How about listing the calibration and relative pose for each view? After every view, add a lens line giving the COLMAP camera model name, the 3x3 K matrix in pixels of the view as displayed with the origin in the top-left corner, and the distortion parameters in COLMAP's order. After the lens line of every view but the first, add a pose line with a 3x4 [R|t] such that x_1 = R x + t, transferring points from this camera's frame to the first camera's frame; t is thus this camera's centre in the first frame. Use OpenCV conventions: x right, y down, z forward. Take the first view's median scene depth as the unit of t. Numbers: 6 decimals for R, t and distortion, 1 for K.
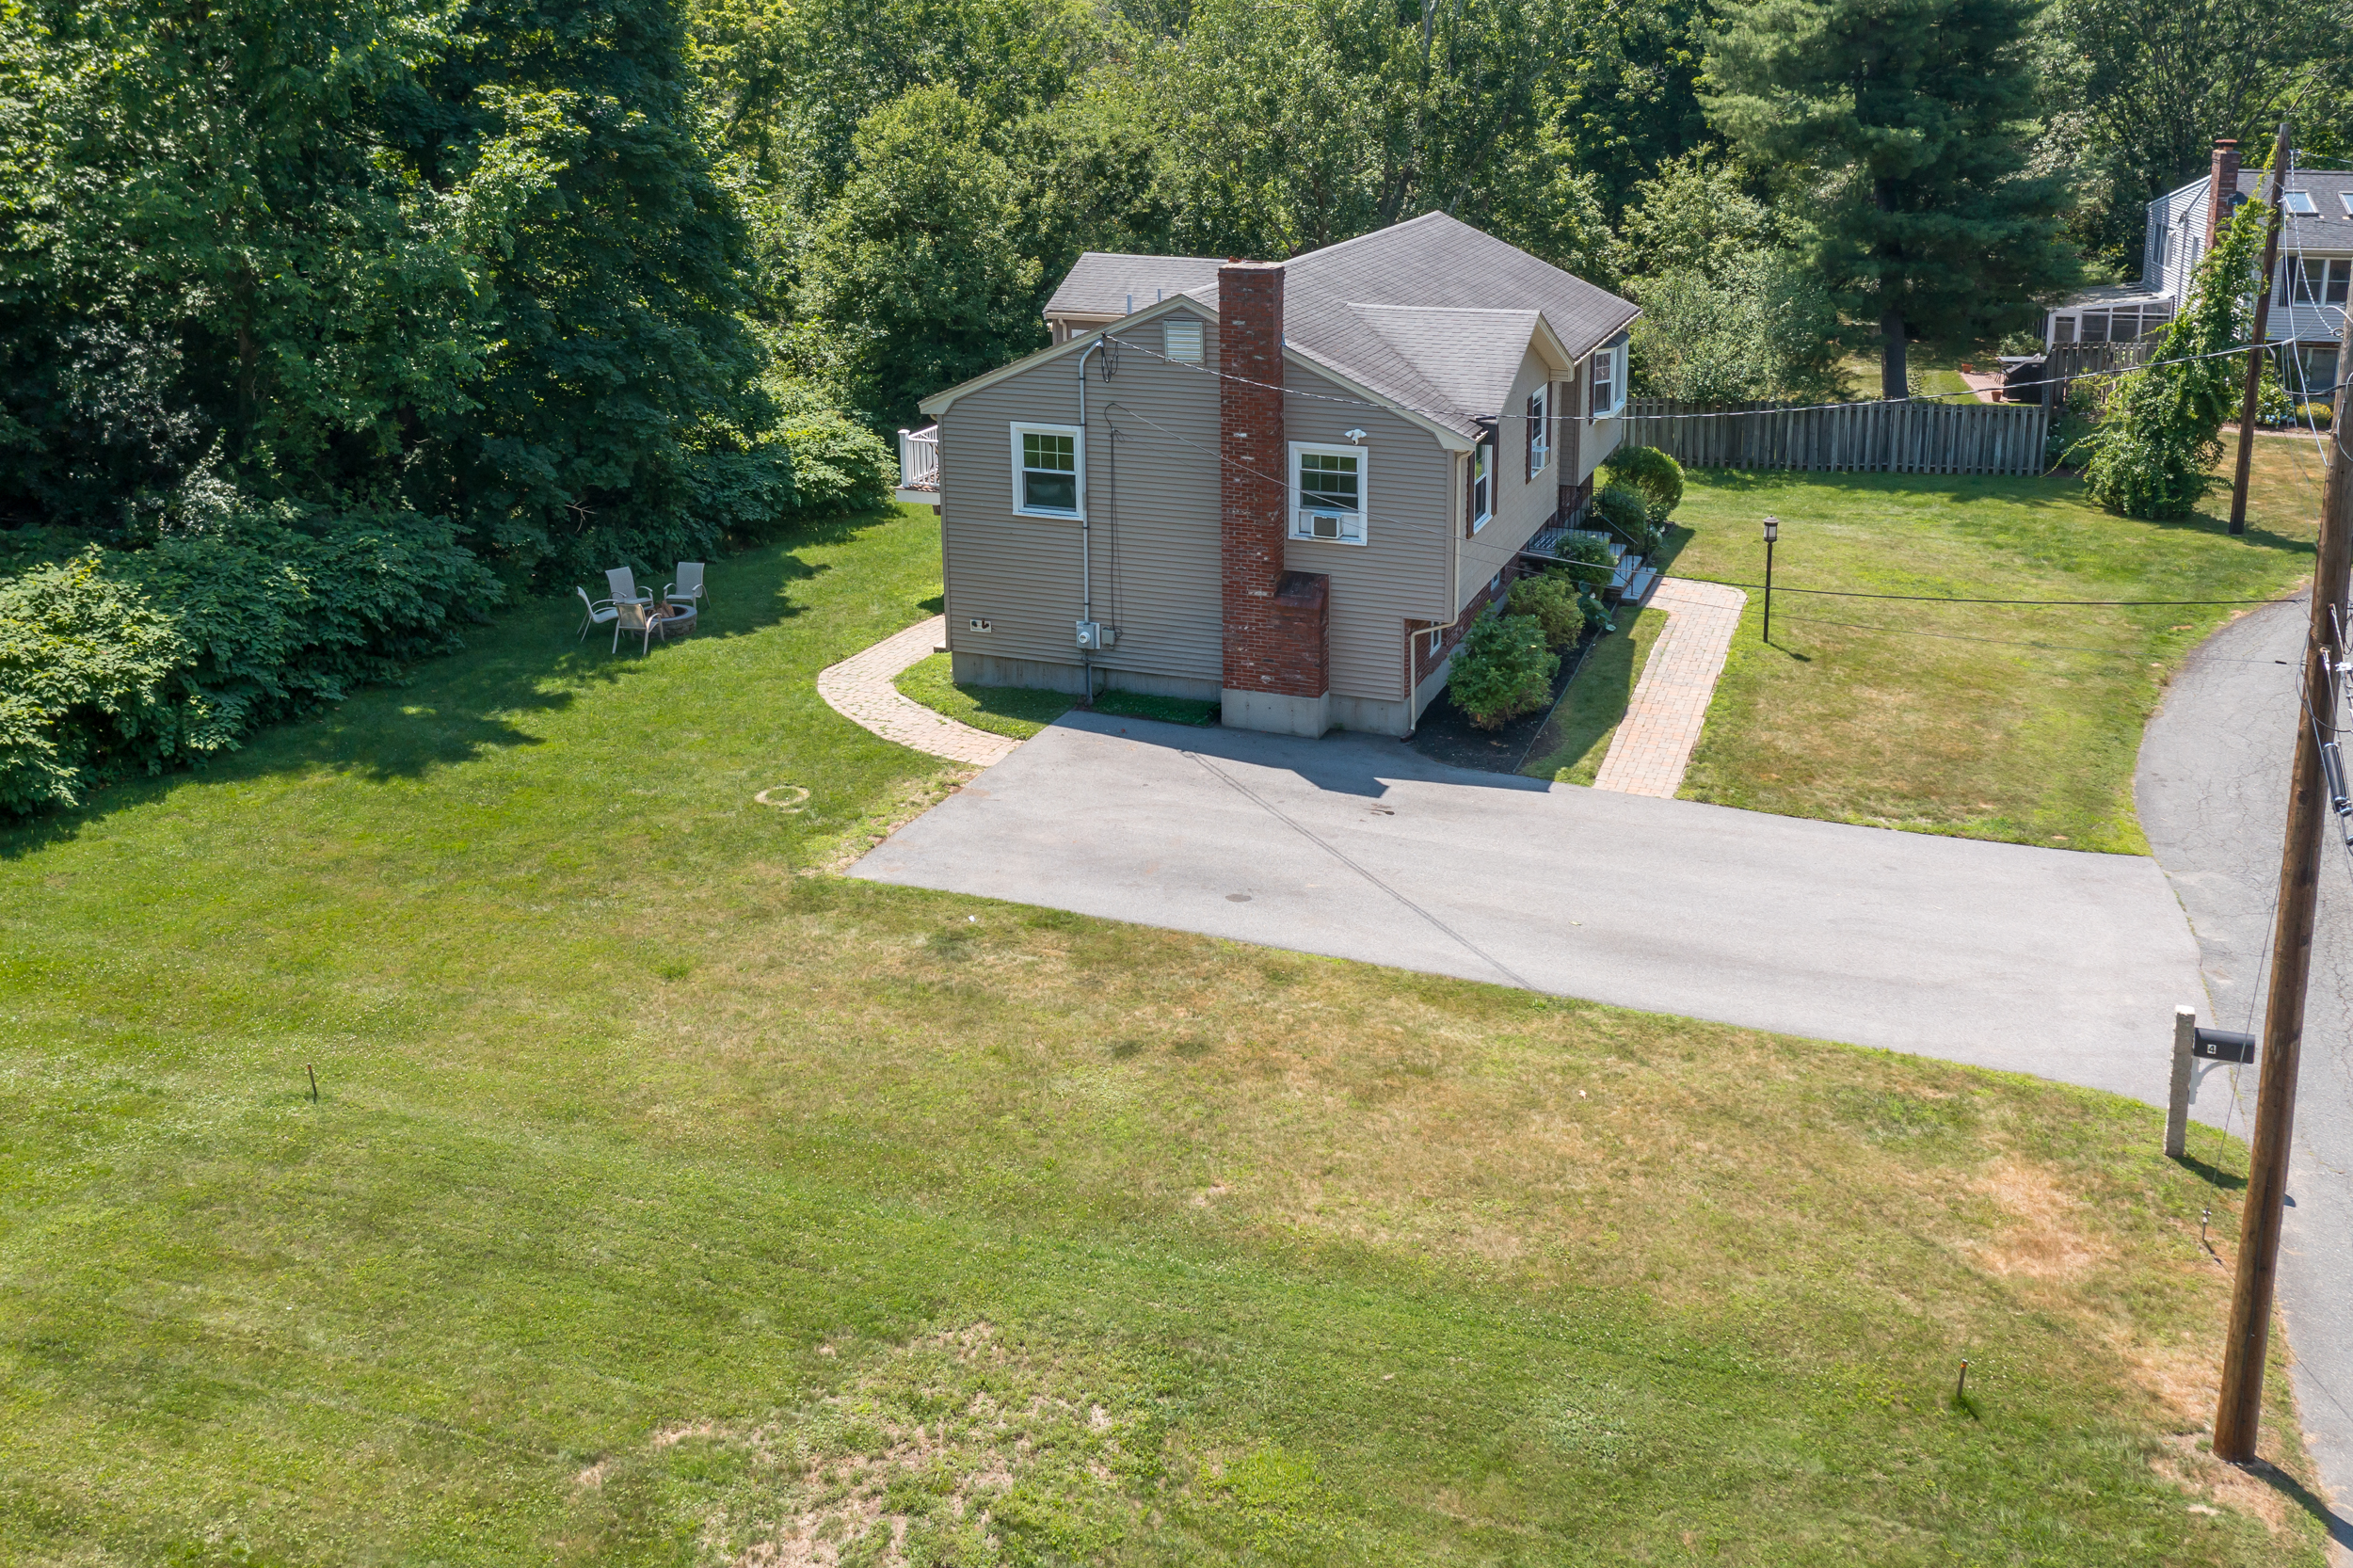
lens RADIAL K [[1985.8, 0, 1176.5], [0, 1985.8, 784.0], [0, 0, 1]] dist [-0.005674, -0.007670]
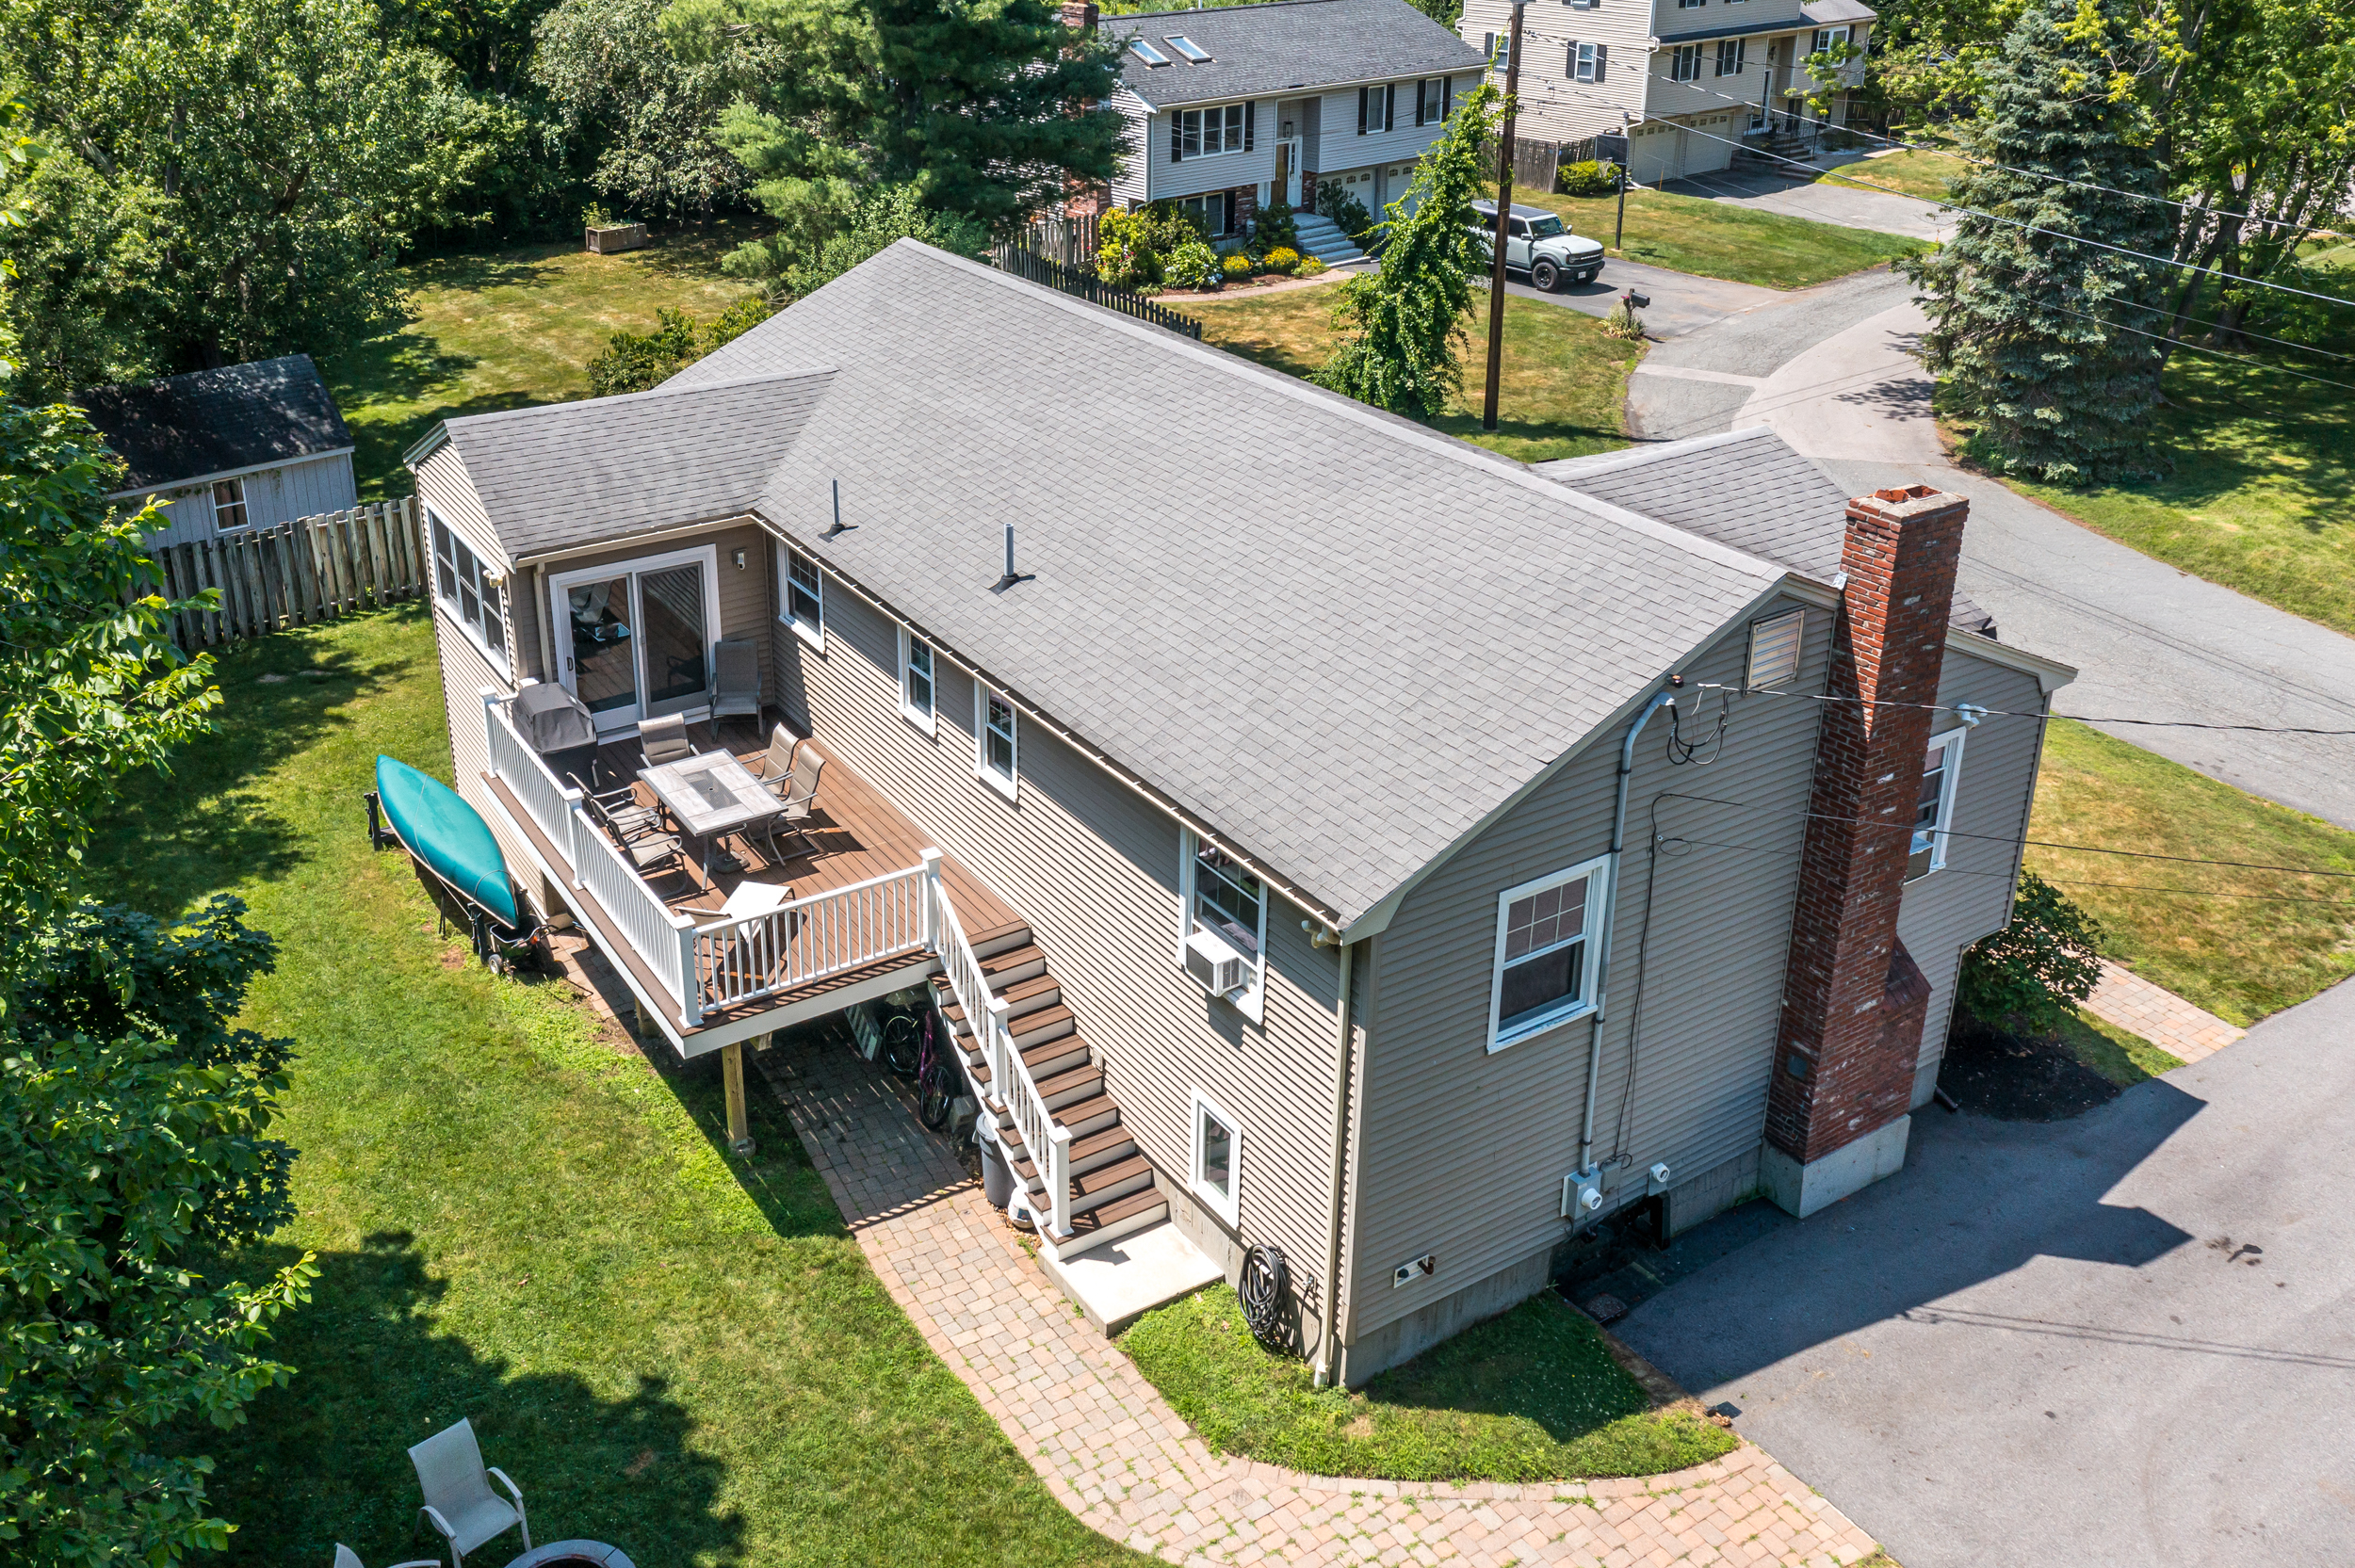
lens RADIAL K [[1987.3, 0, 1177.5], [0, 1987.3, 784.0], [0, 0, 1]] dist [-0.005674, -0.007670]
pose [[0.574383, -0.358701, 0.735811, -0.470971], [0.275512, 0.931150, 0.238858, -0.339996], [-0.770829, 0.065529, 0.633663, 0.727502]]
